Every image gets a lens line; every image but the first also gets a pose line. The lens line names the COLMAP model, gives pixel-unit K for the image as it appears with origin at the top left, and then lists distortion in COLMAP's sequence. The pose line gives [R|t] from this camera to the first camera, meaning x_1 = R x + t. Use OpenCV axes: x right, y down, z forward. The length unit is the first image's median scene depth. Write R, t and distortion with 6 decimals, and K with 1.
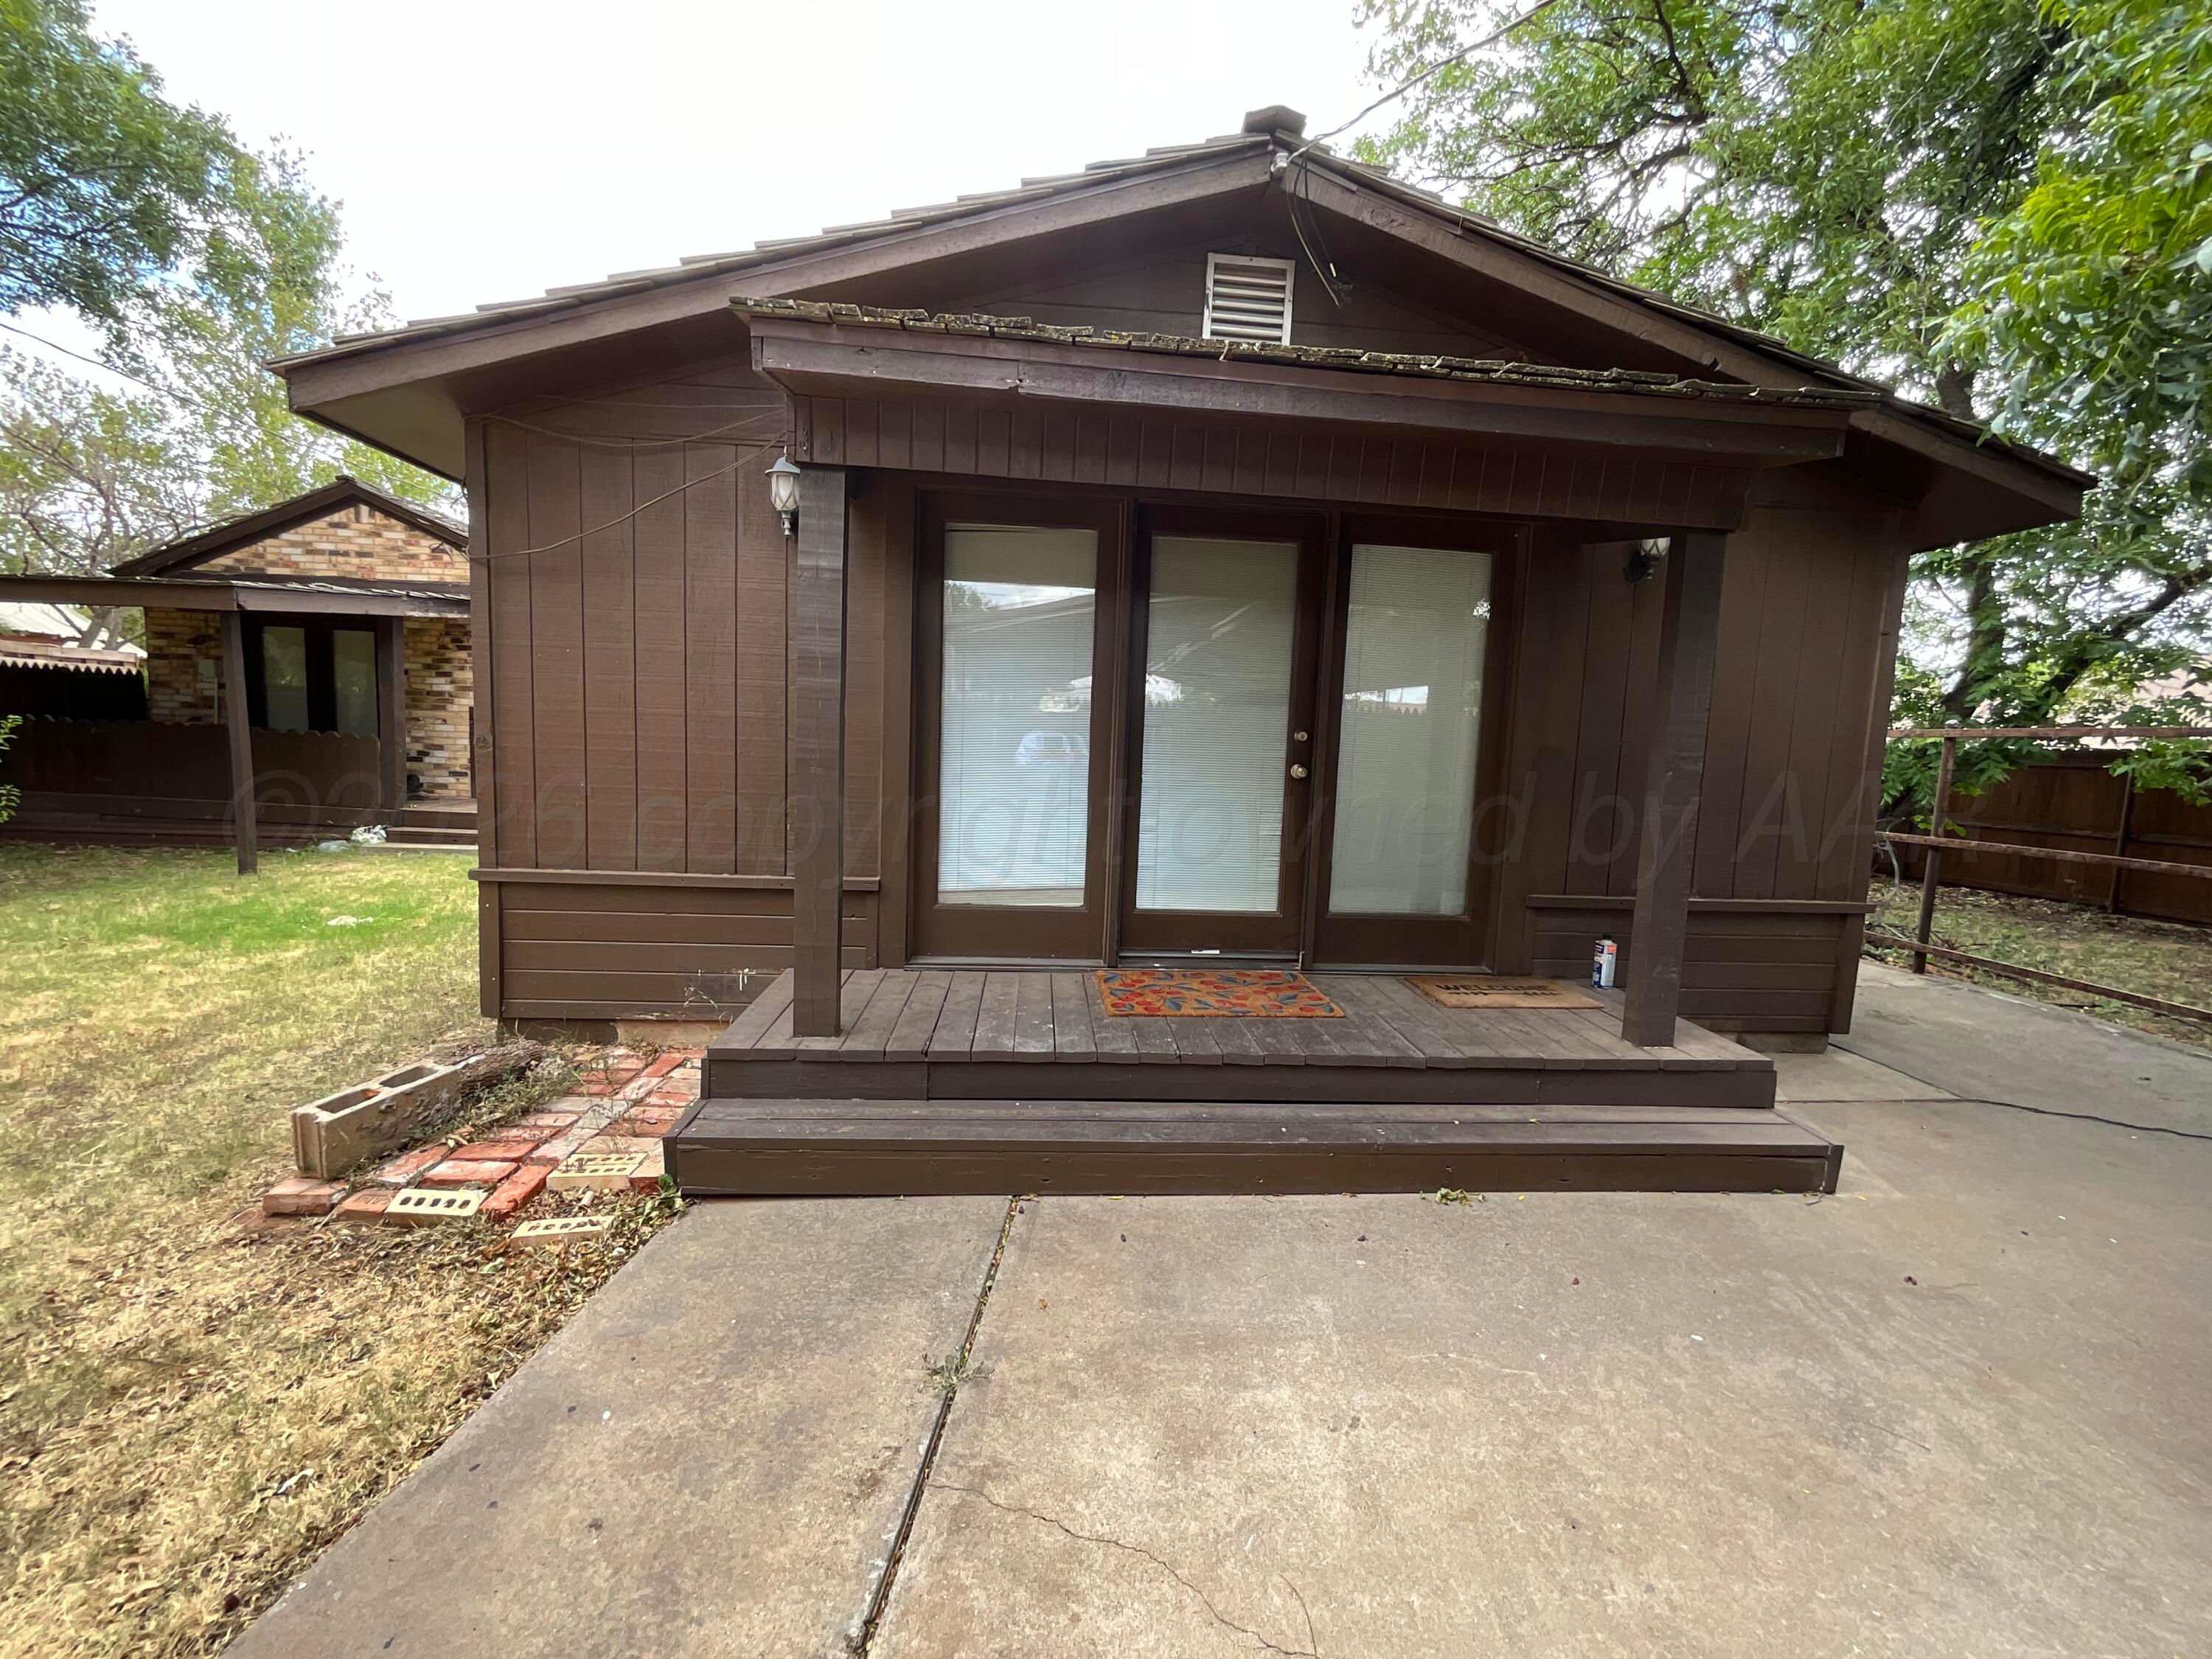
lens RADIAL K [[889.0, 0, 1095.3], [0, 889.0, 829.9], [0, 0, 1]] dist [0.014923, 0.000061]
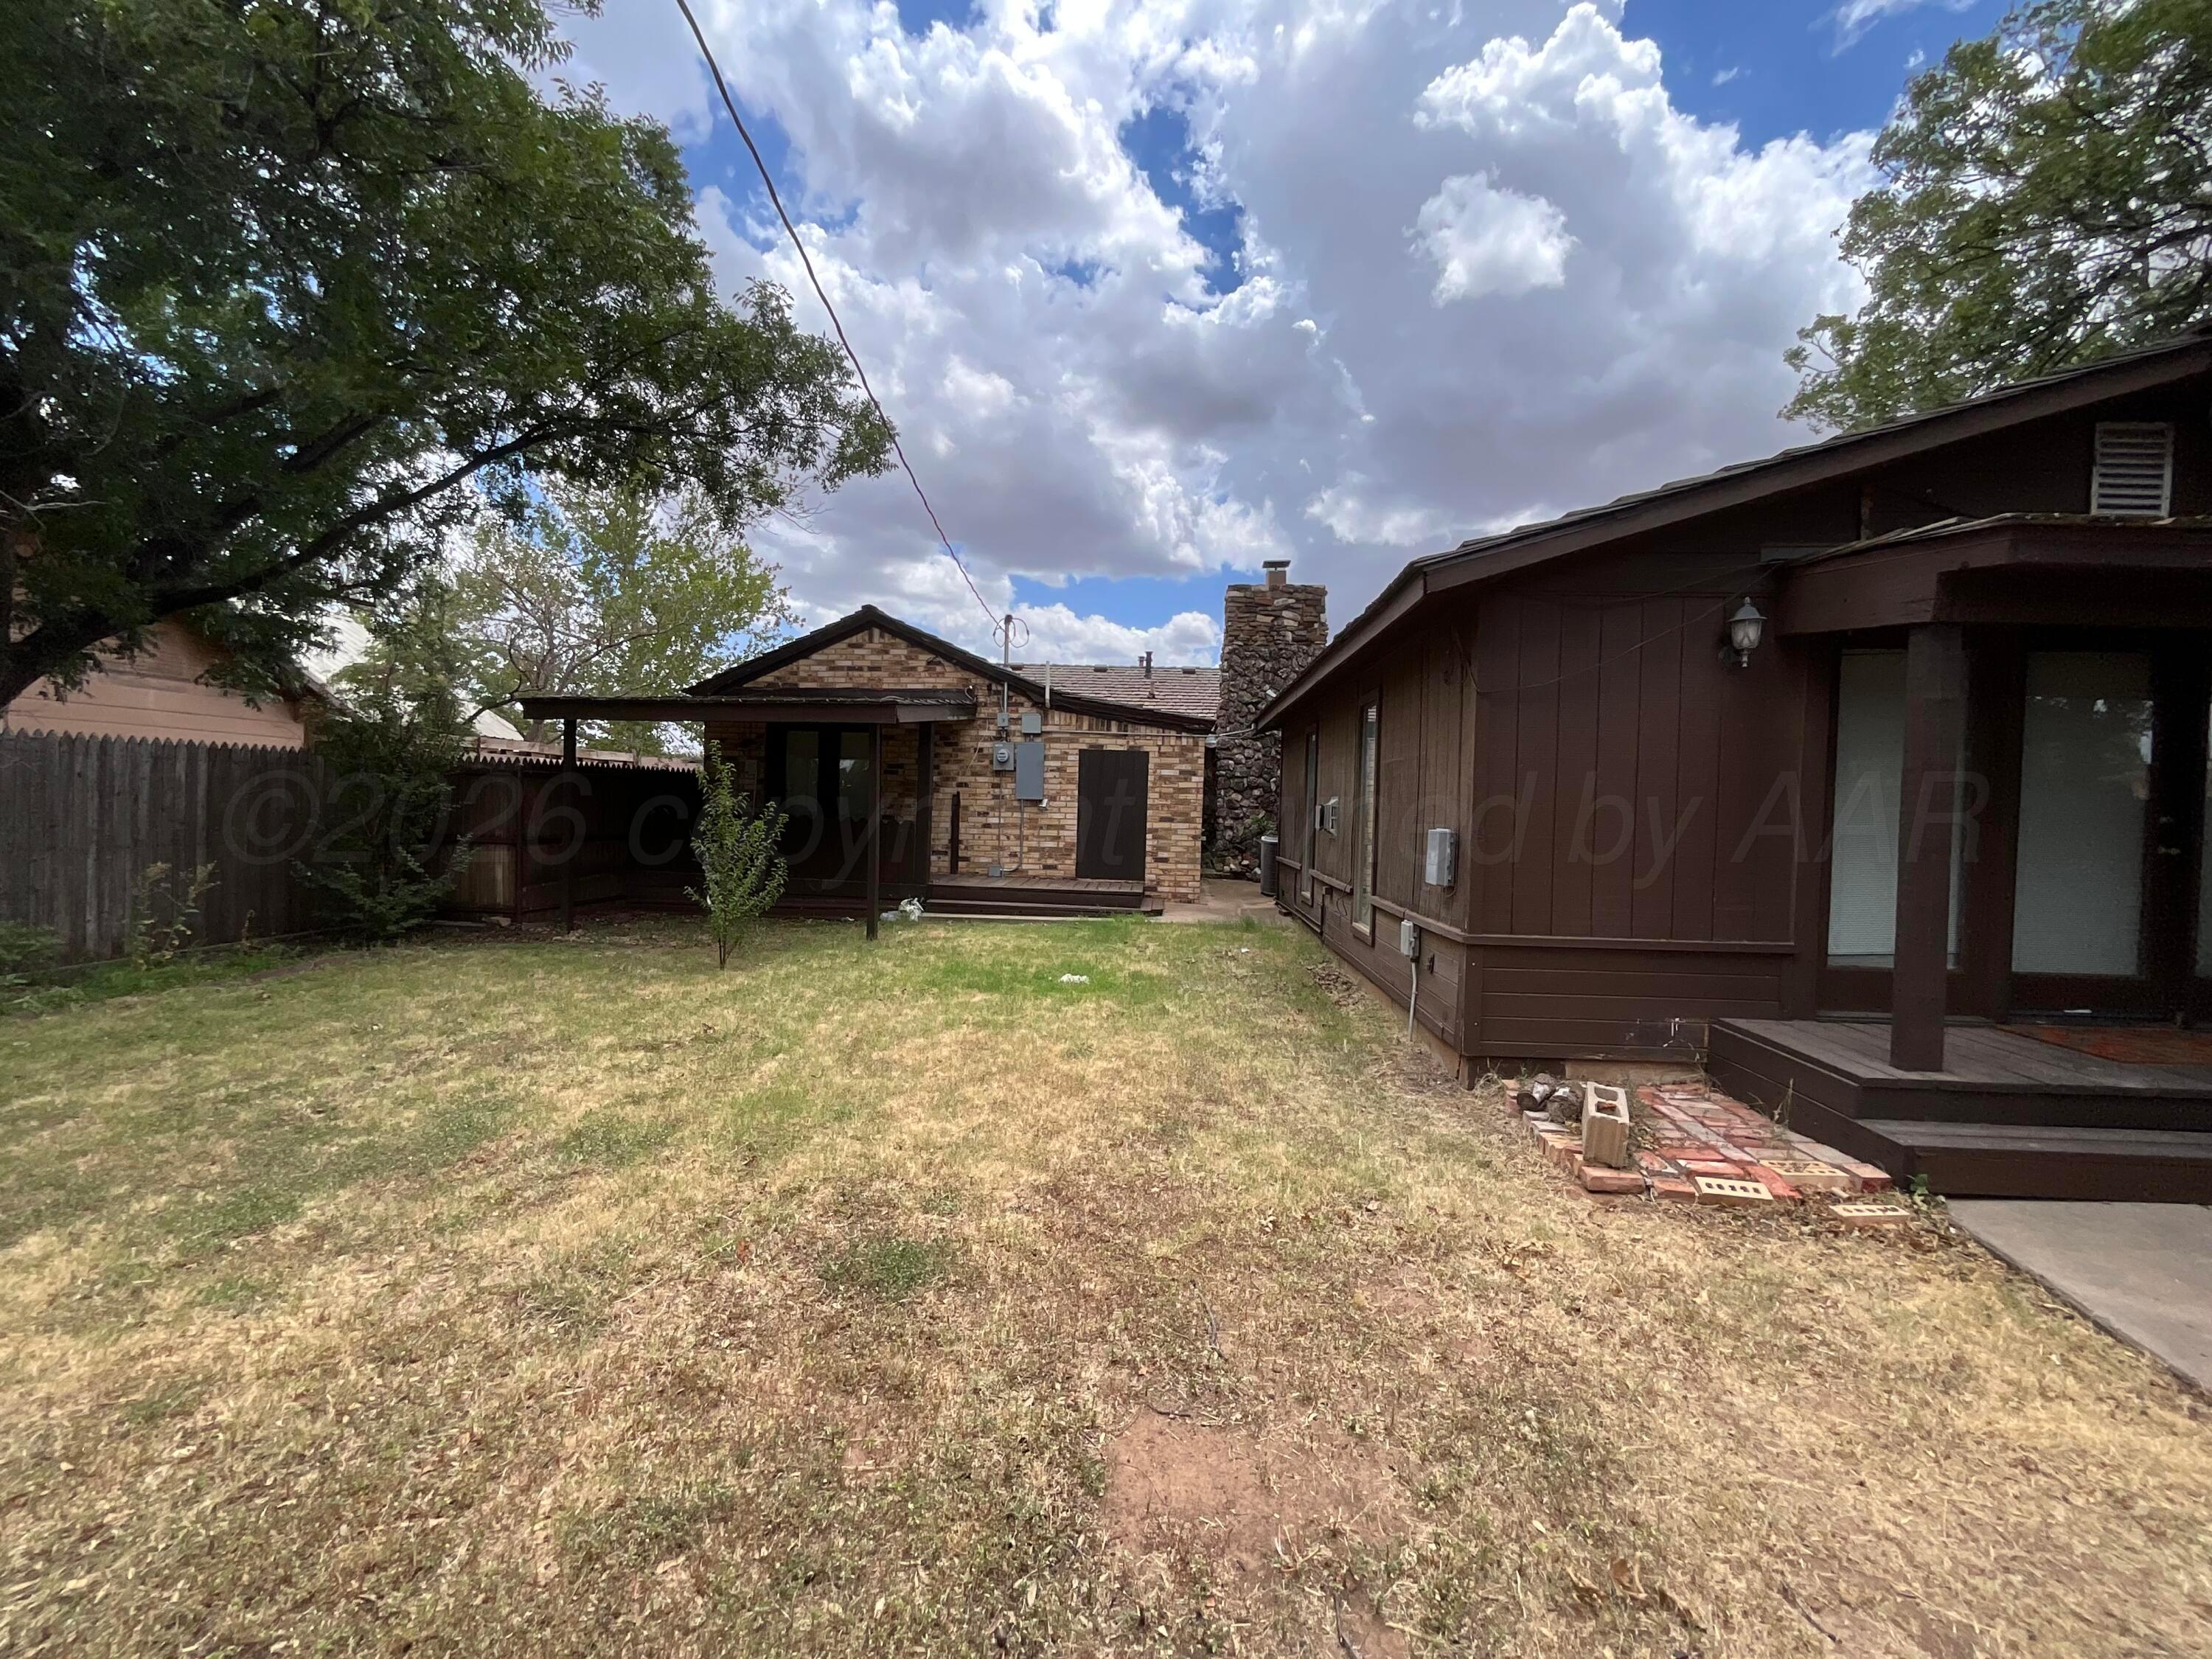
lens RADIAL K [[889.0, 0, 1121.4], [0, 889.0, 820.3], [0, 0, 1]] dist [0.014923, 0.000061]
pose [[0.994655, -0.013512, -0.102365, -0.416568], [0.004623, 0.996235, -0.086573, -0.004503], [0.103149, 0.085637, 0.990973, -0.126789]]
